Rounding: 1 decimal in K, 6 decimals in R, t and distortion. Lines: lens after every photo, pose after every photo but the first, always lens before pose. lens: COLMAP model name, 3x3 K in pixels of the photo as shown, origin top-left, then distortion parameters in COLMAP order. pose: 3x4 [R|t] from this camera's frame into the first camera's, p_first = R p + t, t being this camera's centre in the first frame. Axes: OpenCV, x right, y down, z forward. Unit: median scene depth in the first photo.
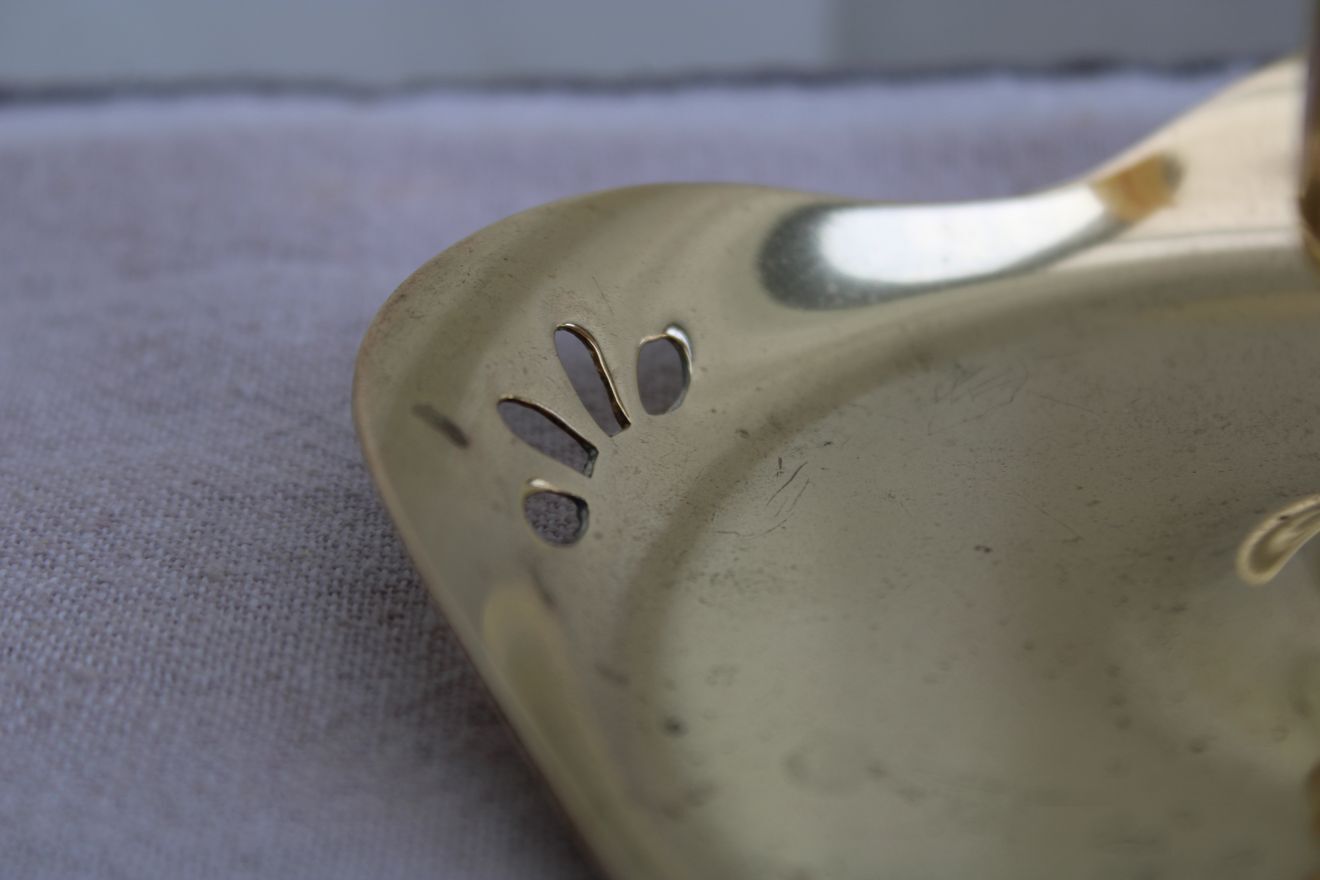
lens RADIAL K [[3042.3, 0, 660.0], [0, 3042.3, 440.0], [0, 0, 1]] dist [0.047208, 0.194362]
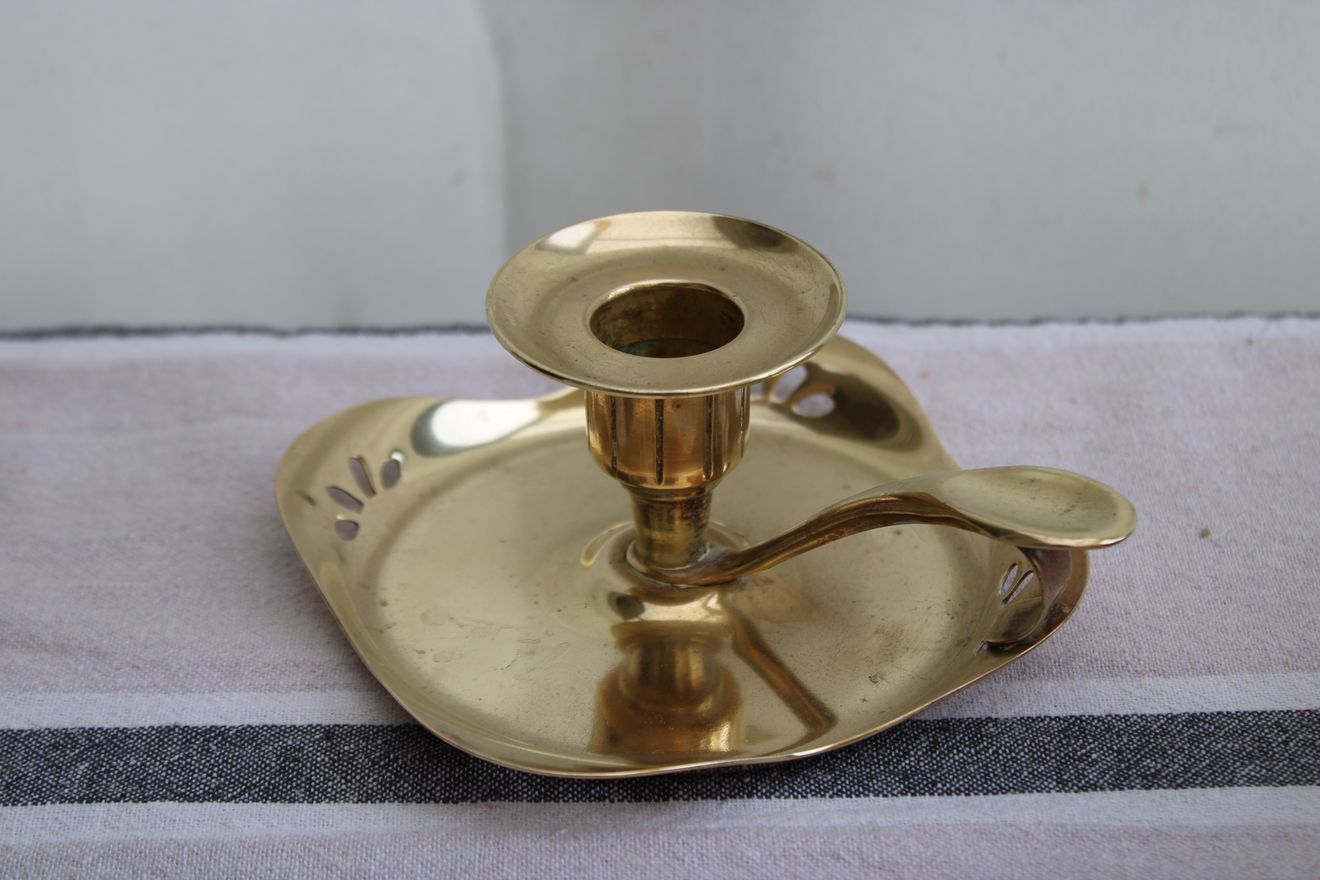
lens RADIAL K [[2637.3, 0, 660.0], [0, 2637.3, 440.0], [0, 0, 1]] dist [0.020566, 0.099359]
pose [[0.999068, 0.008057, 0.042404, 0.148790], [-0.009201, 0.999597, 0.026855, -0.123633], [-0.042171, -0.027220, 0.998740, -1.425282]]
